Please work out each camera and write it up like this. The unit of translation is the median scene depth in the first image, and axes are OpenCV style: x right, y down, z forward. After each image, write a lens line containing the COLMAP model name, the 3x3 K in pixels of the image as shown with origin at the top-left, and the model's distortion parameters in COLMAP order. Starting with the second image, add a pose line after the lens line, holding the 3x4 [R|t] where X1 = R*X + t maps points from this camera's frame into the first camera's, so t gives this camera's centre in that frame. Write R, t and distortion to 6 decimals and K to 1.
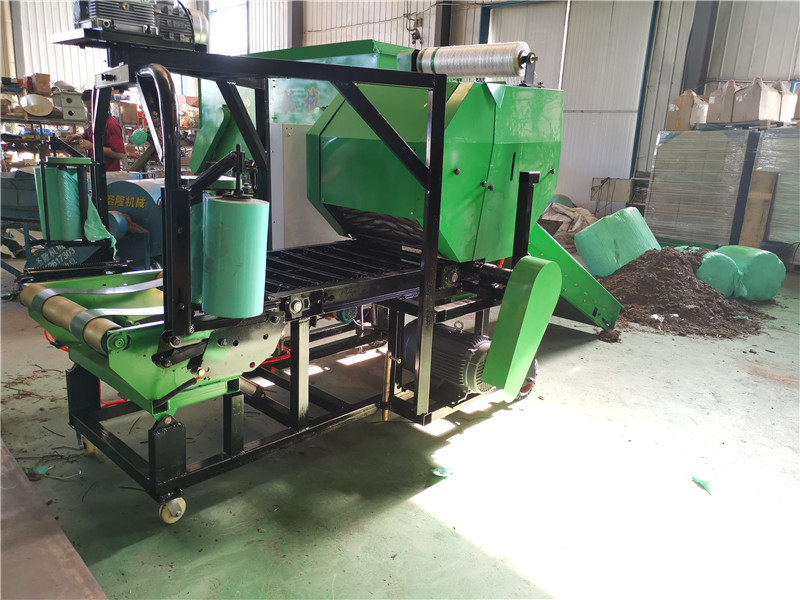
lens RADIAL K [[634.9, 0, 400.0], [0, 634.9, 300.0], [0, 0, 1]] dist [-0.004082, -0.002092]
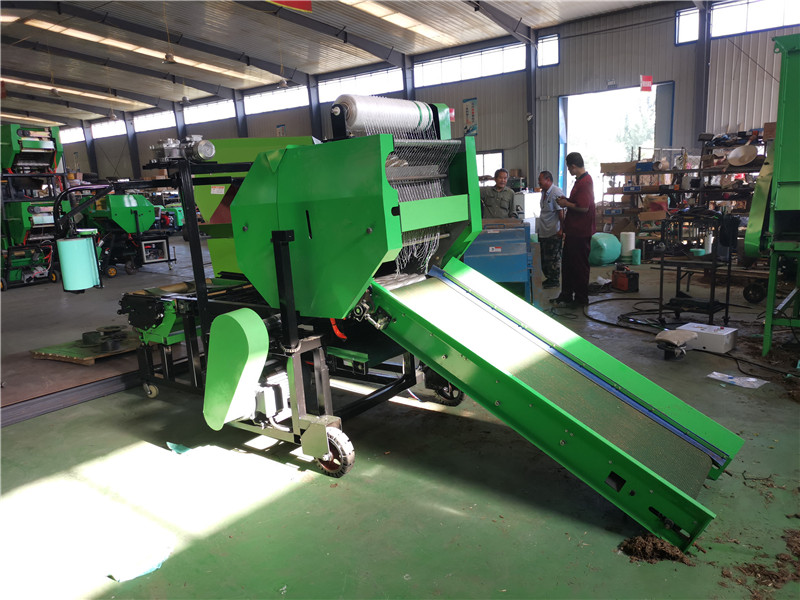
lens RADIAL K [[634.9, 0, 400.0], [0, 634.9, 300.0], [0, 0, 1]] dist [-0.004082, -0.002092]
pose [[0.089483, 0.126406, -0.987934, 1.201201], [-0.193157, 0.975284, 0.107292, -0.232409], [0.977079, 0.181226, 0.111688, 1.072402]]
